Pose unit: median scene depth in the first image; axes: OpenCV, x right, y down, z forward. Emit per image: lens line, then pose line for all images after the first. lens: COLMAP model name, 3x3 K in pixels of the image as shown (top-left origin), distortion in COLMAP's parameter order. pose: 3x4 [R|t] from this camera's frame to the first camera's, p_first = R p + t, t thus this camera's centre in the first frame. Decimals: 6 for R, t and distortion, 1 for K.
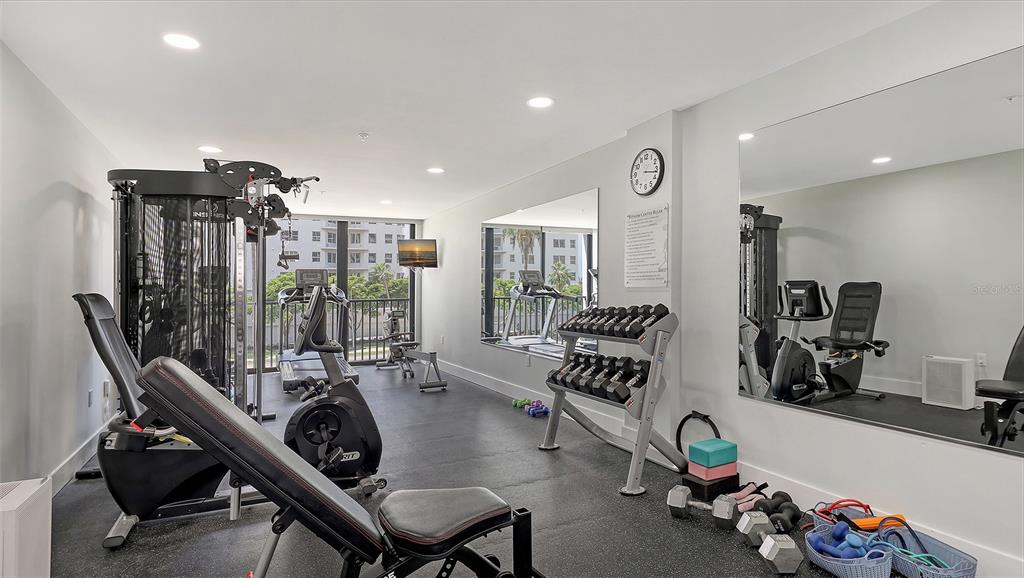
lens RADIAL K [[528.8, 0, 512.0], [0, 528.8, 289.0], [0, 0, 1]] dist [-0.002703, -0.000493]
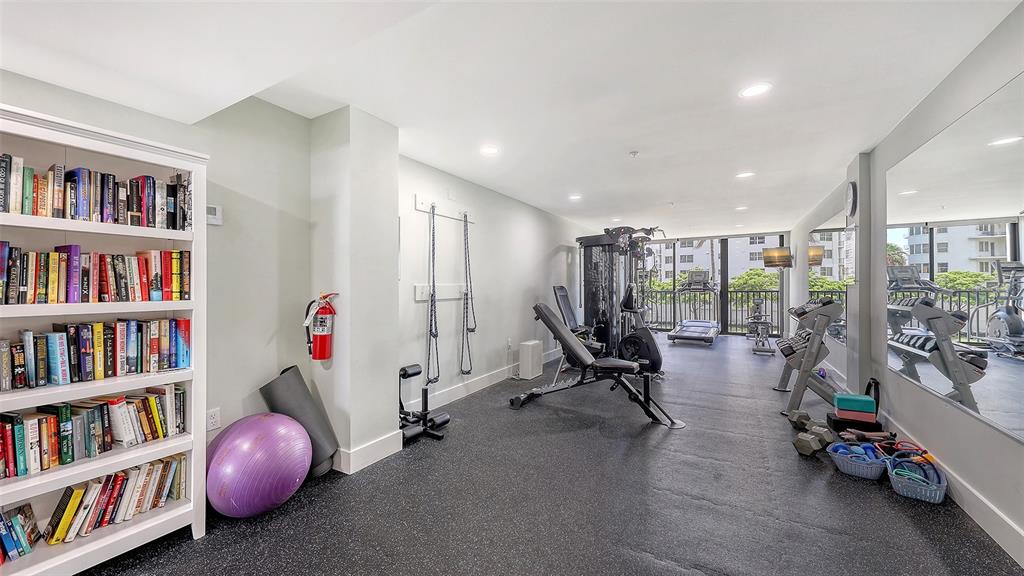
lens RADIAL K [[381.8, 0, 512.0], [0, 381.8, 288.0], [0, 0, 1]] dist [0.000766, 0.000058]
pose [[0.548610, 0.006856, -0.836050, 0.551781], [0.005865, 0.999910, 0.012049, -0.008738], [0.836058, -0.011514, 0.548520, -0.237770]]
